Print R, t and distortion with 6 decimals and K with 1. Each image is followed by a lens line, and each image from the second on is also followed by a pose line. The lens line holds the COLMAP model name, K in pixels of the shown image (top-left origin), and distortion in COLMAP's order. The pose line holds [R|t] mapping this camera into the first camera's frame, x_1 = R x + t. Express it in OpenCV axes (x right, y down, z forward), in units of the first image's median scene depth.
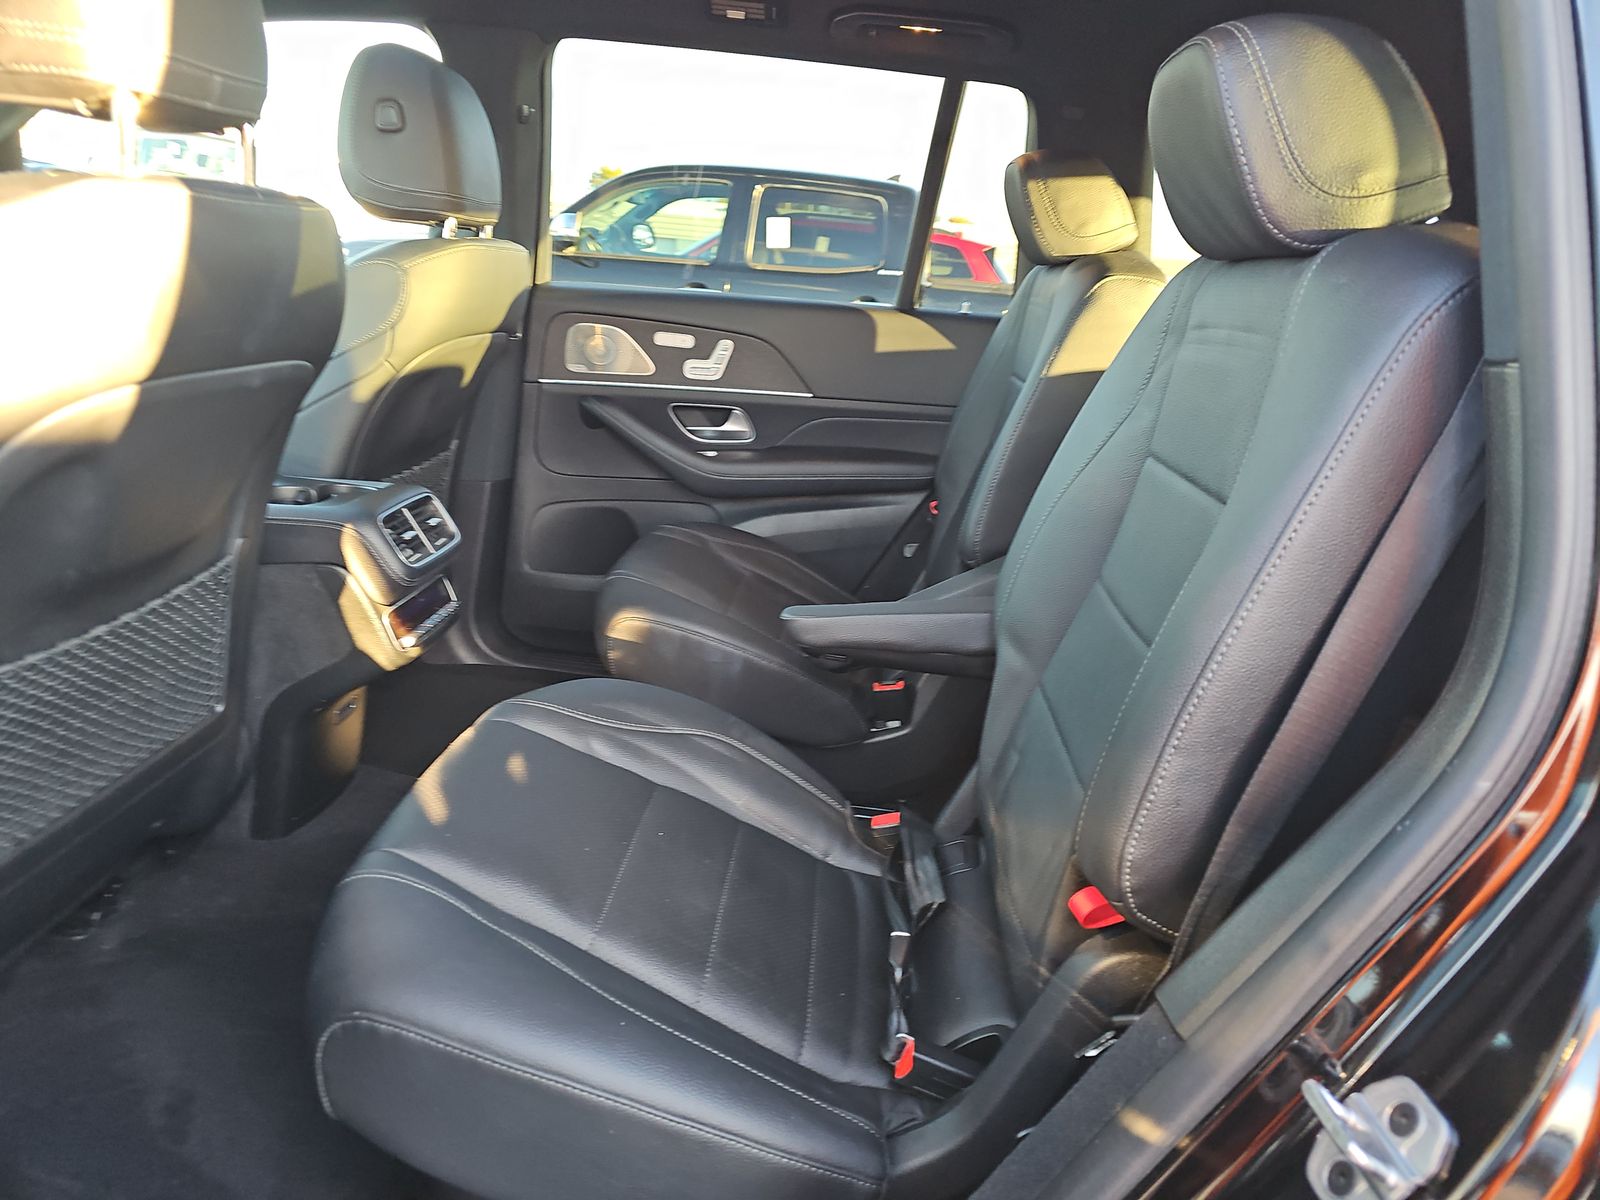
lens RADIAL K [[1046.2, 0, 800.0], [0, 1046.2, 600.0], [0, 0, 1]] dist [0.058735, -0.035336]
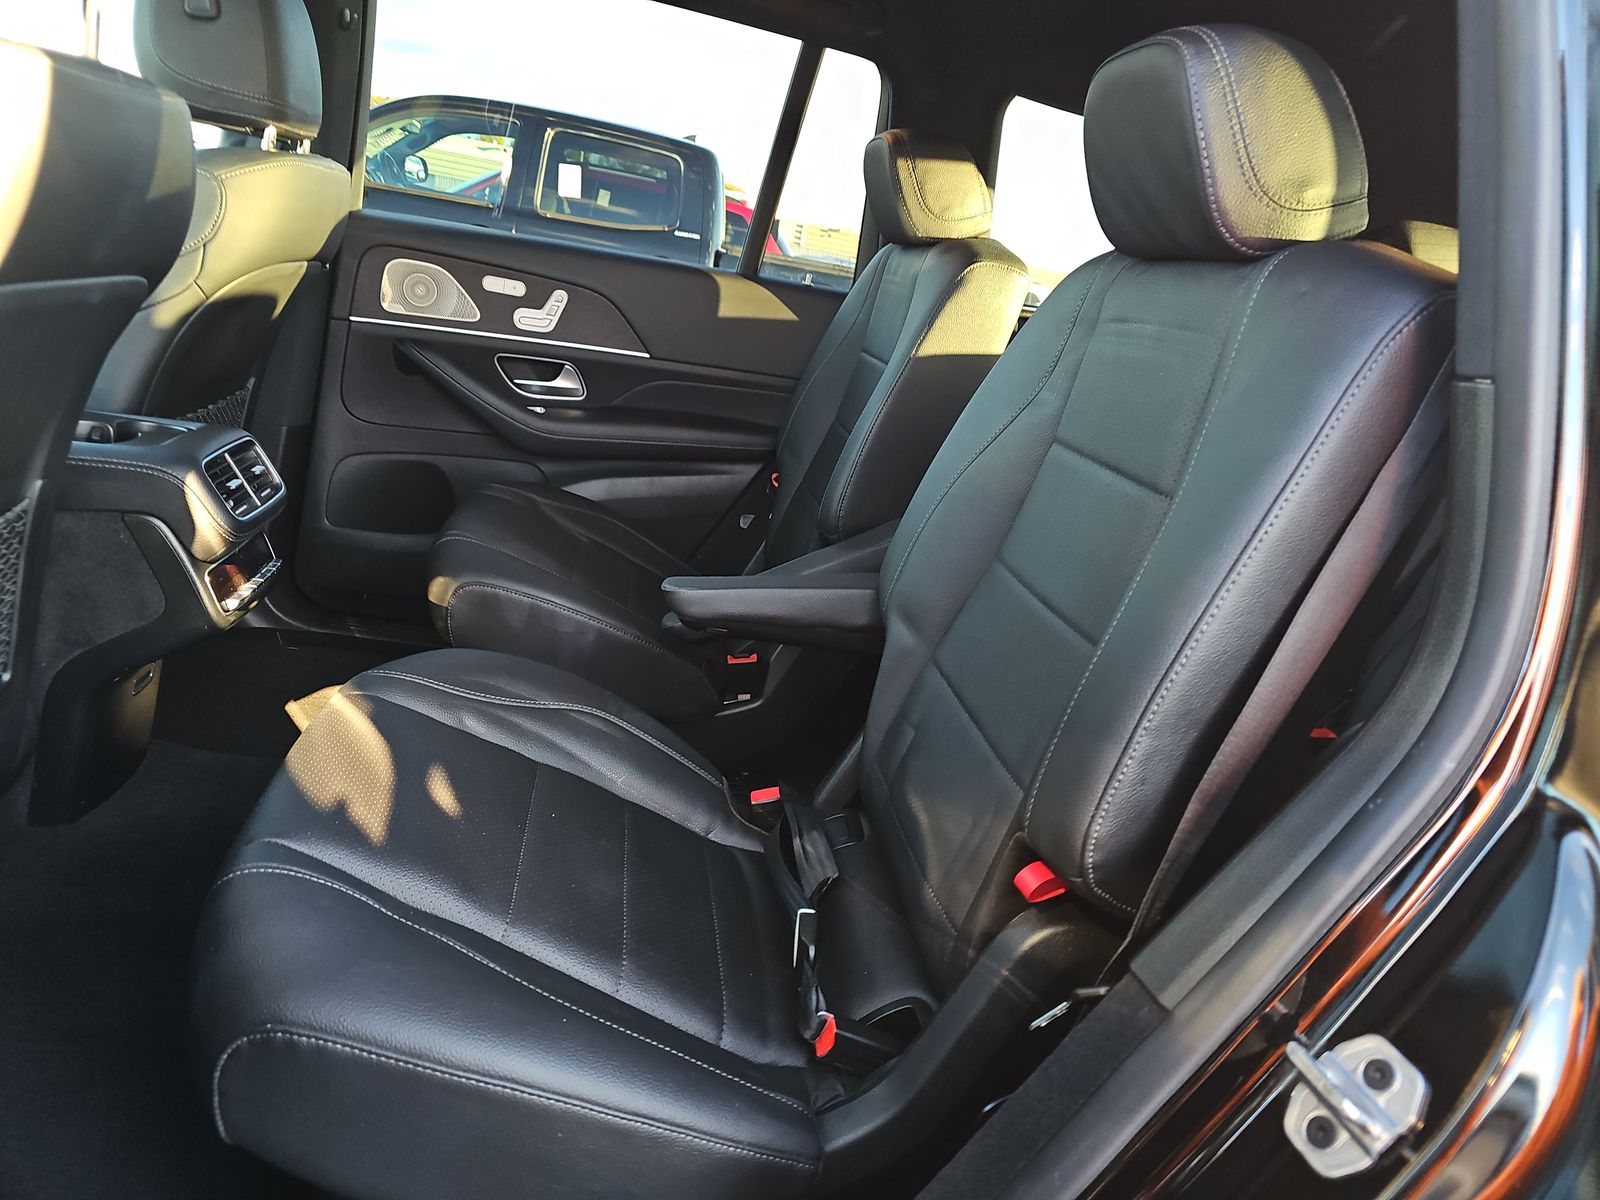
lens RADIAL K [[1054.2, 0, 800.0], [0, 1054.2, 600.0], [0, 0, 1]] dist [0.037924, -0.002421]
pose [[0.979406, 0.024117, 0.200454, -0.111472], [-0.030060, 0.999193, 0.026656, -0.002721], [-0.199650, -0.032133, 0.979340, 0.031074]]
